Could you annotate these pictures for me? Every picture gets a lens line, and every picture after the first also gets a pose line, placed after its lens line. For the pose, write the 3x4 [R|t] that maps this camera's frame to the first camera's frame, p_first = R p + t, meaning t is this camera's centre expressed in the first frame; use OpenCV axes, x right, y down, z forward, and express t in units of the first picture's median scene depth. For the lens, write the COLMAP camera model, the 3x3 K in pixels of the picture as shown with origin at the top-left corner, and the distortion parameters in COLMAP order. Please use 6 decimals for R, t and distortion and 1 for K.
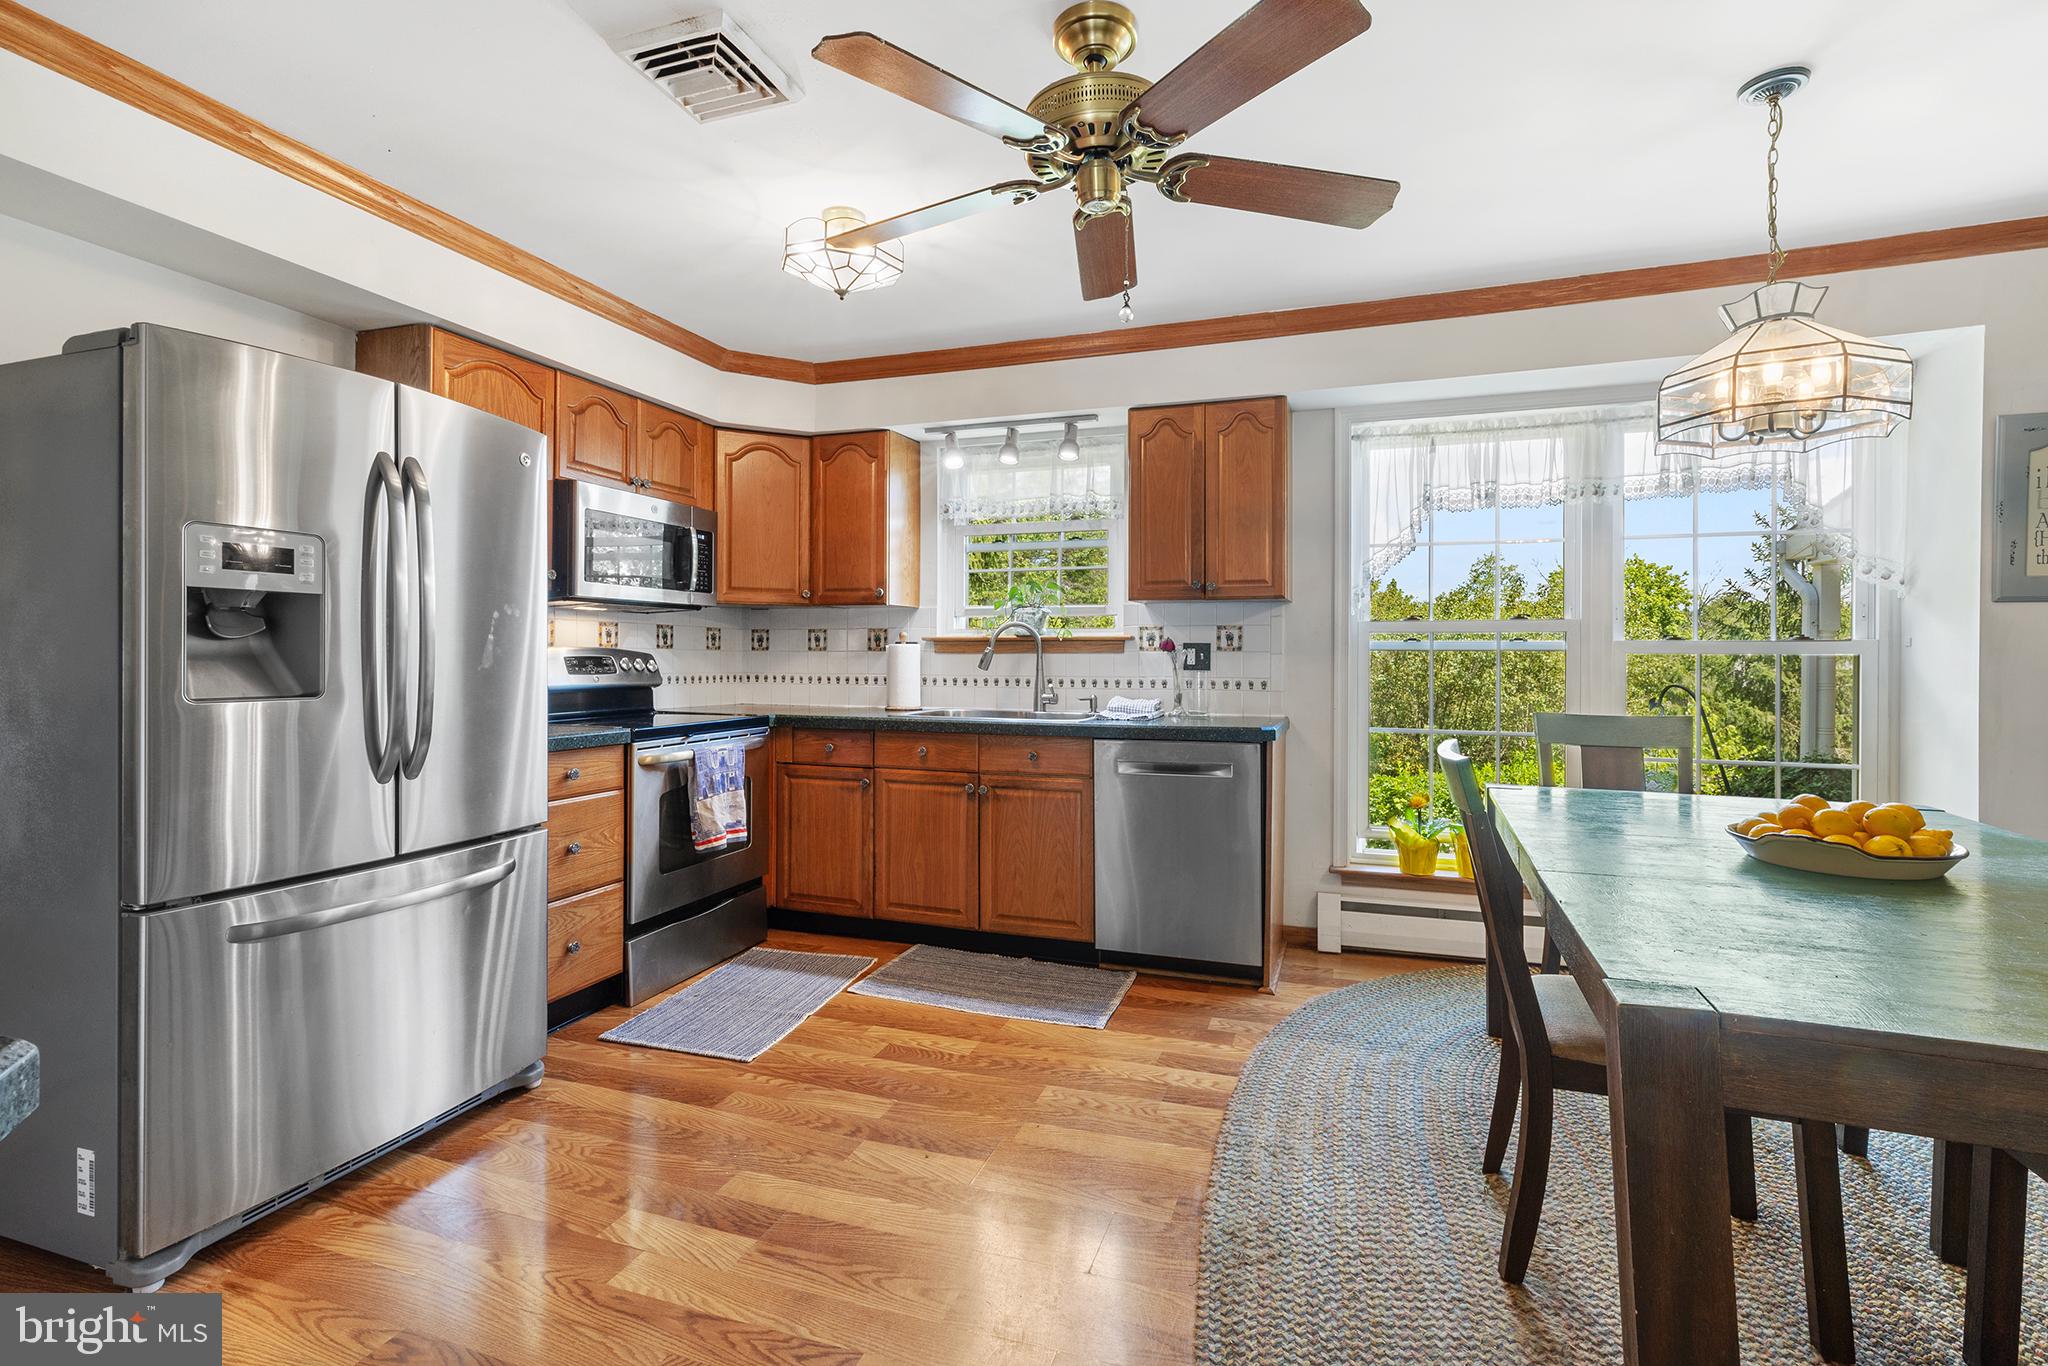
lens RADIAL K [[920.7, 0, 1026.0], [0, 920.7, 651.3], [0, 0, 1]] dist [0.003413, -0.000040]
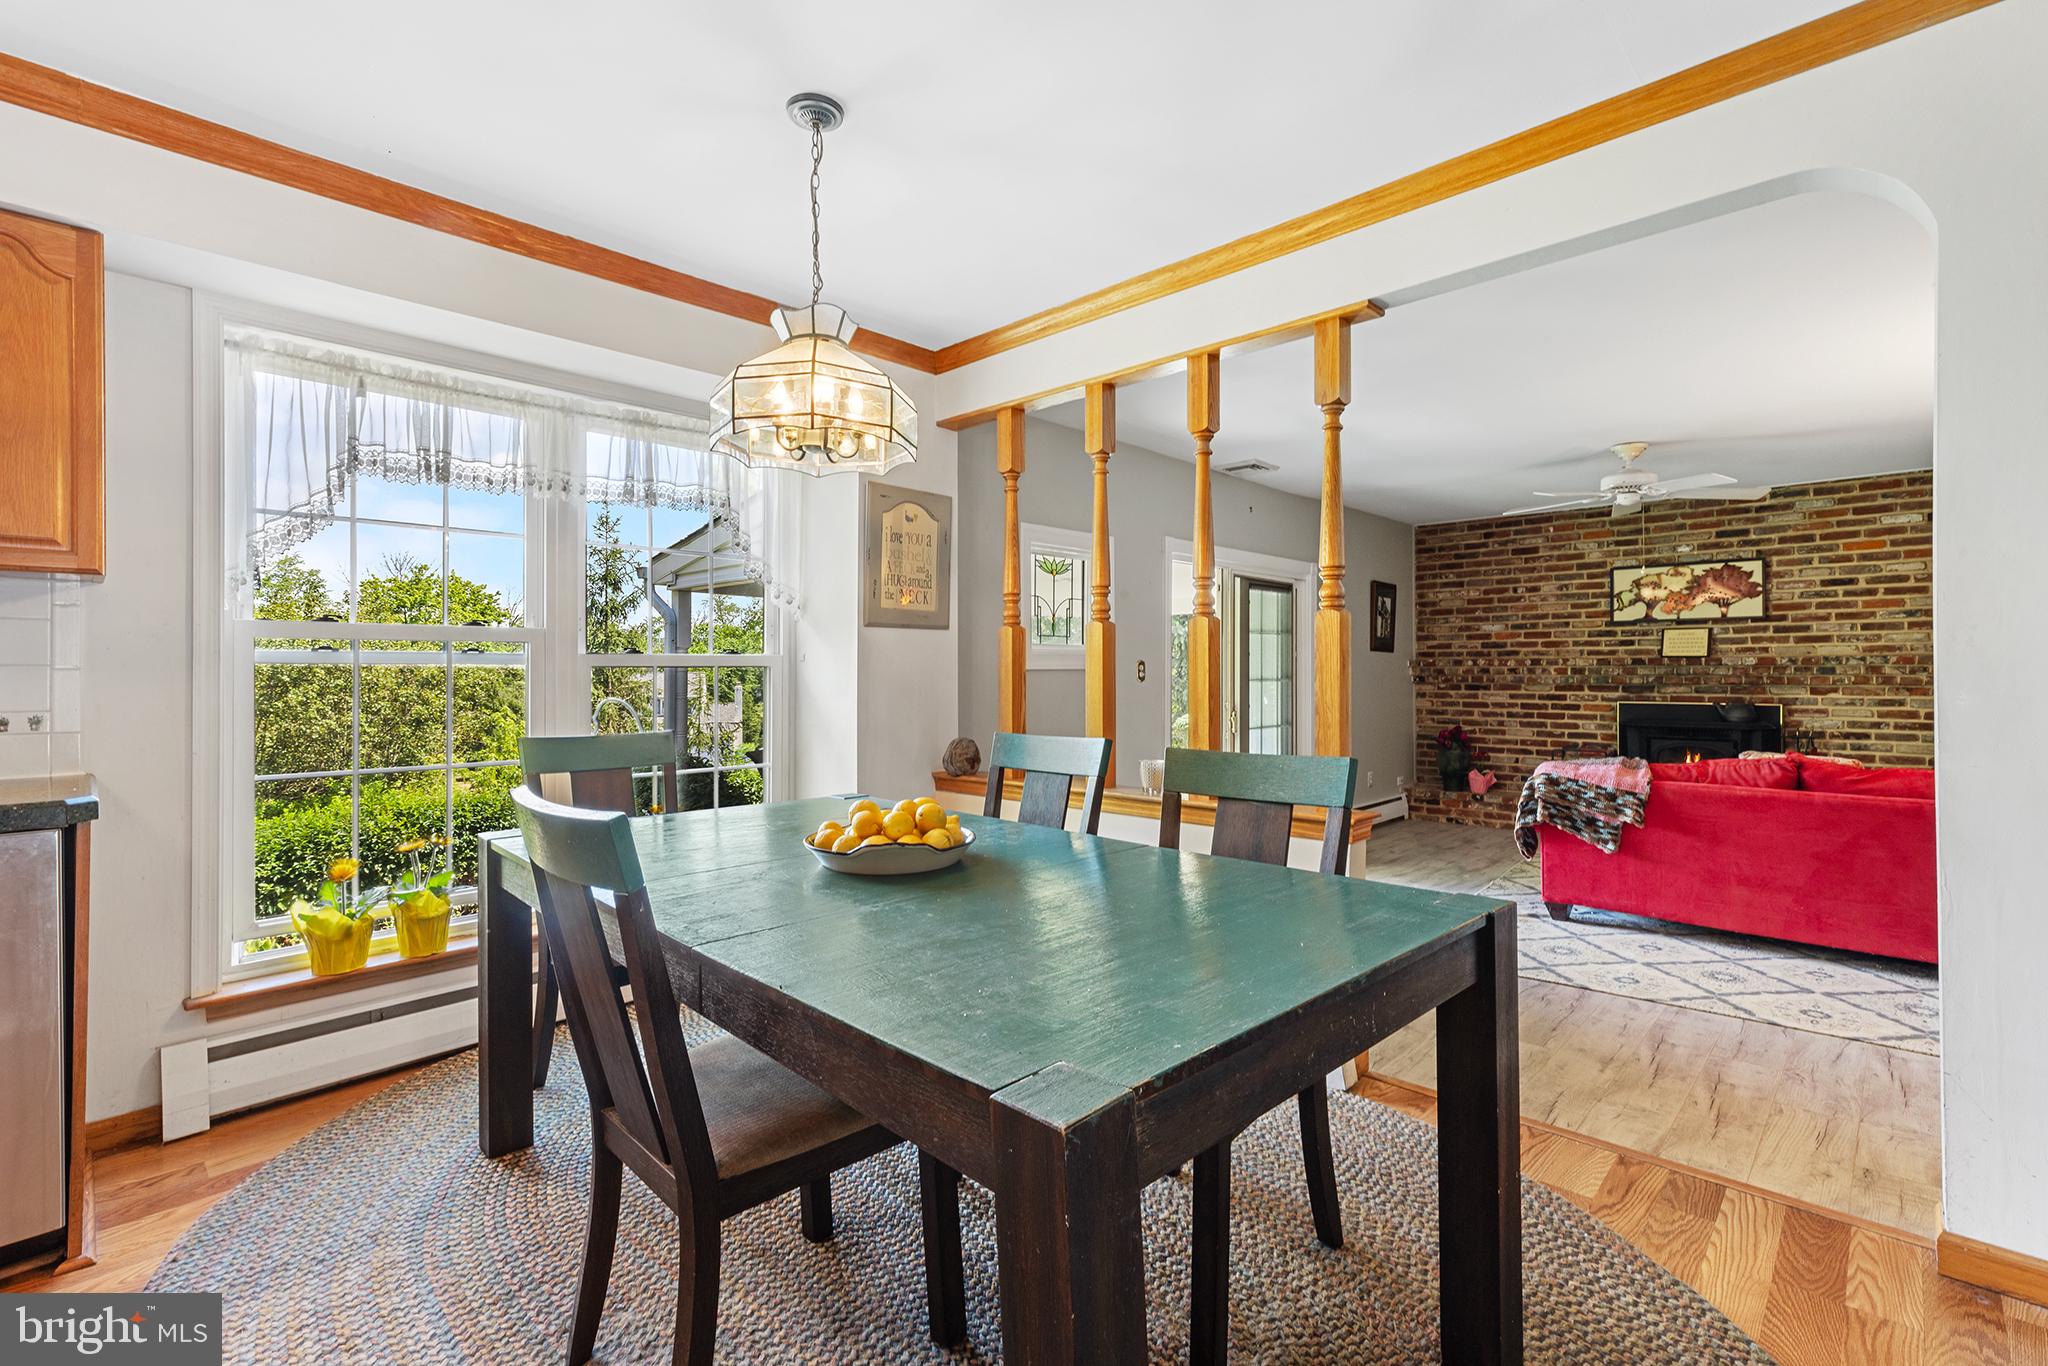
lens RADIAL K [[920.7, 0, 1026.3], [0, 920.7, 666.4], [0, 0, 1]] dist [0.003413, -0.000040]
pose [[0.411513, -0.000497, 0.911404, -0.015361], [0.001139, 0.999999, 0.000031, 0.001808], [-0.911403, 0.001026, 0.411514, 0.207681]]
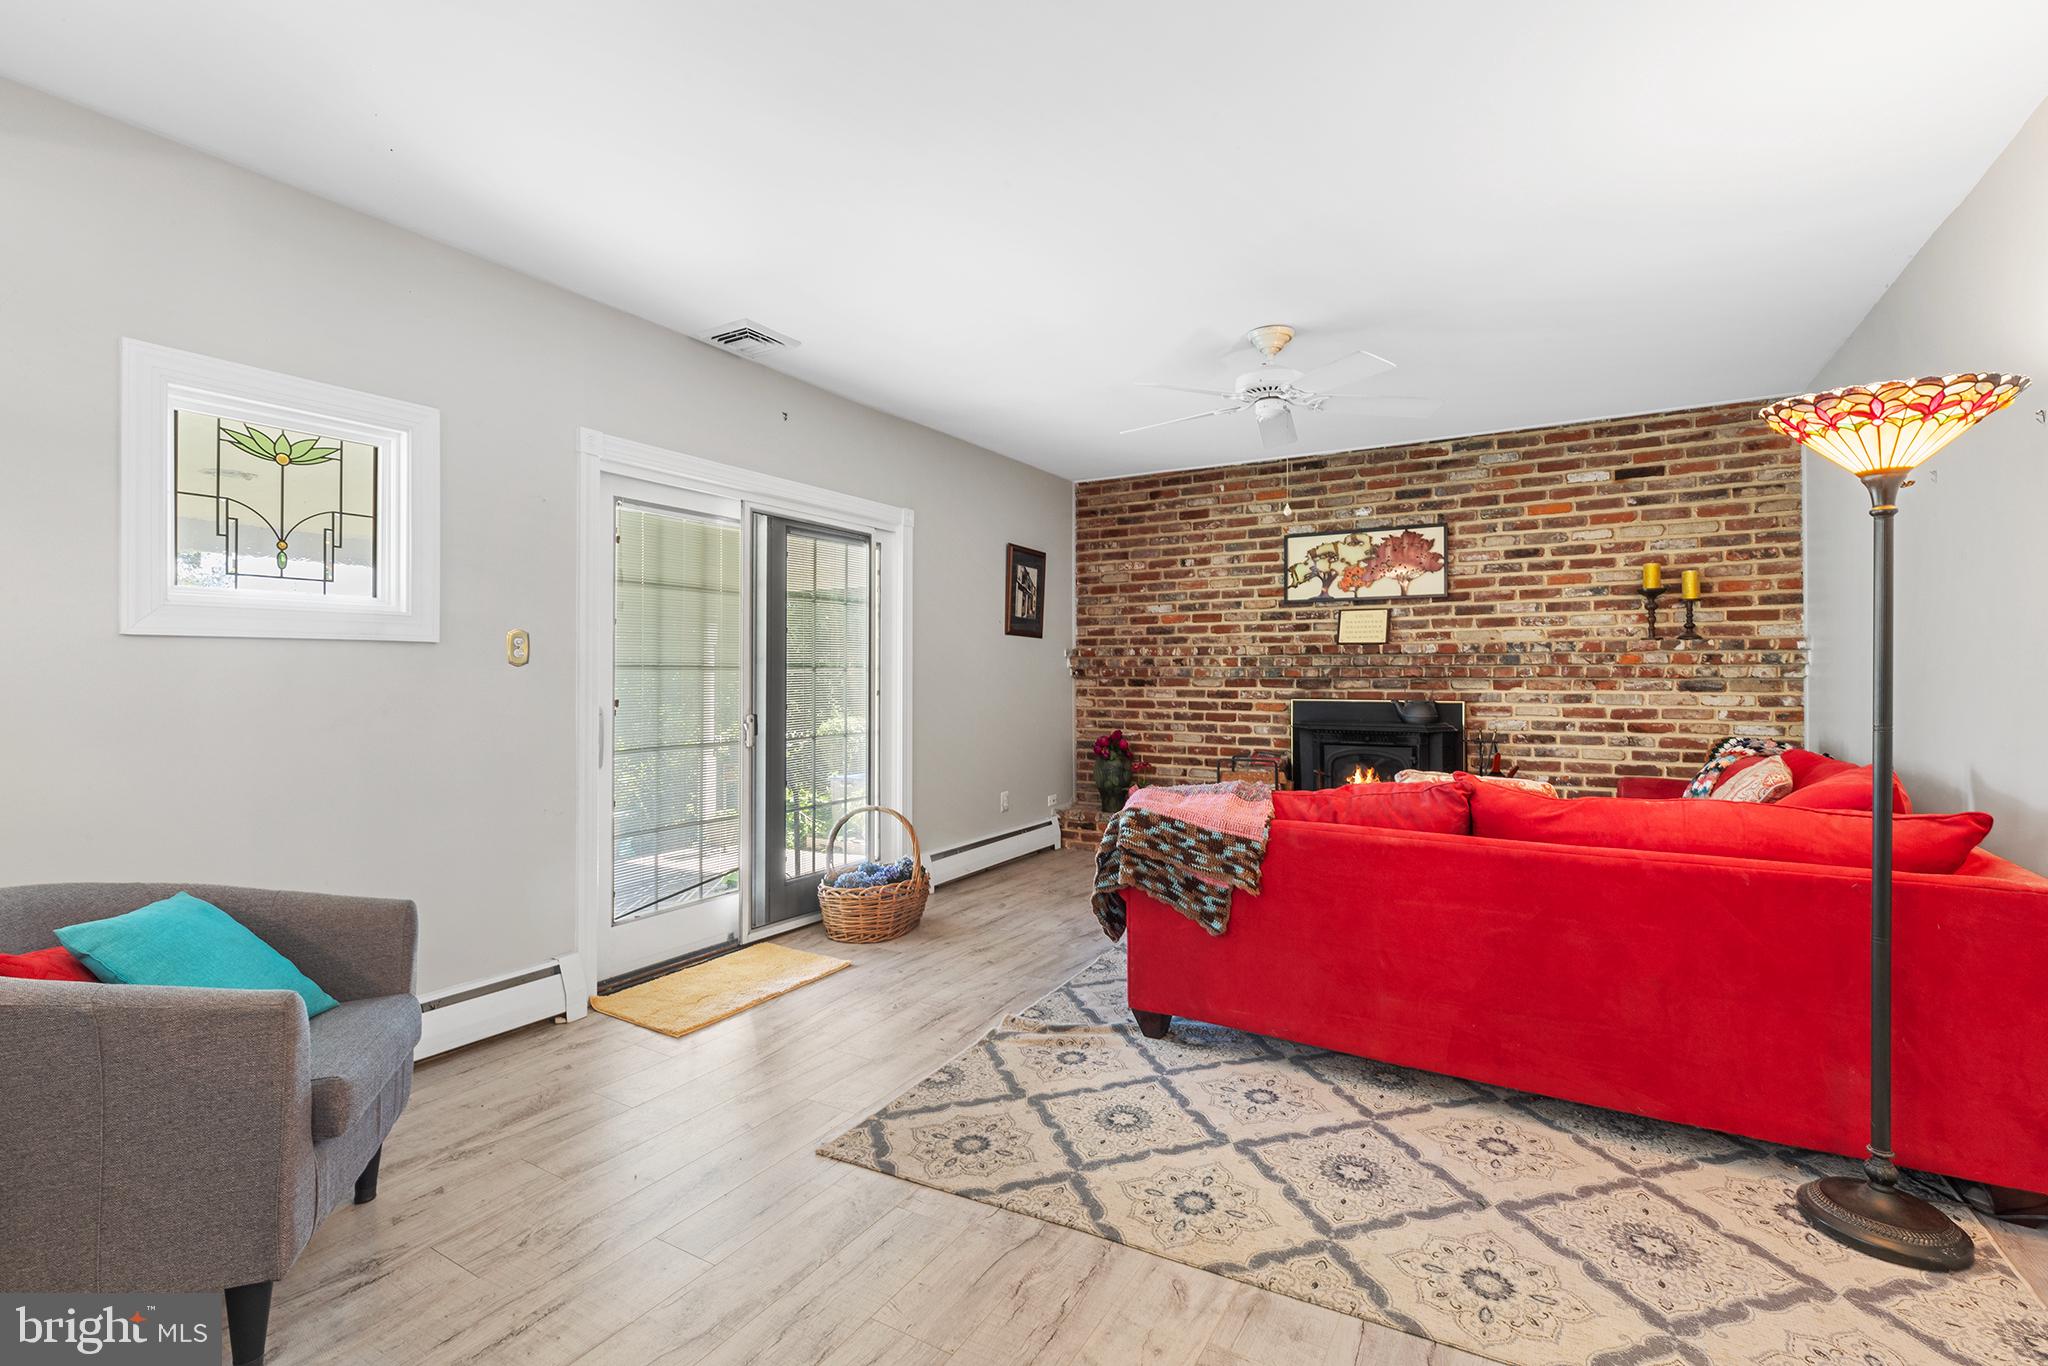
lens RADIAL K [[920.7, 0, 1019.2], [0, 920.7, 667.8], [0, 0, 1]] dist [0.003413, -0.000040]
pose [[0.199809, 0.002809, 0.979831, 0.654727], [-0.002836, 0.999993, -0.002289, 0.029772], [-0.979831, -0.002322, 0.199816, 0.004920]]
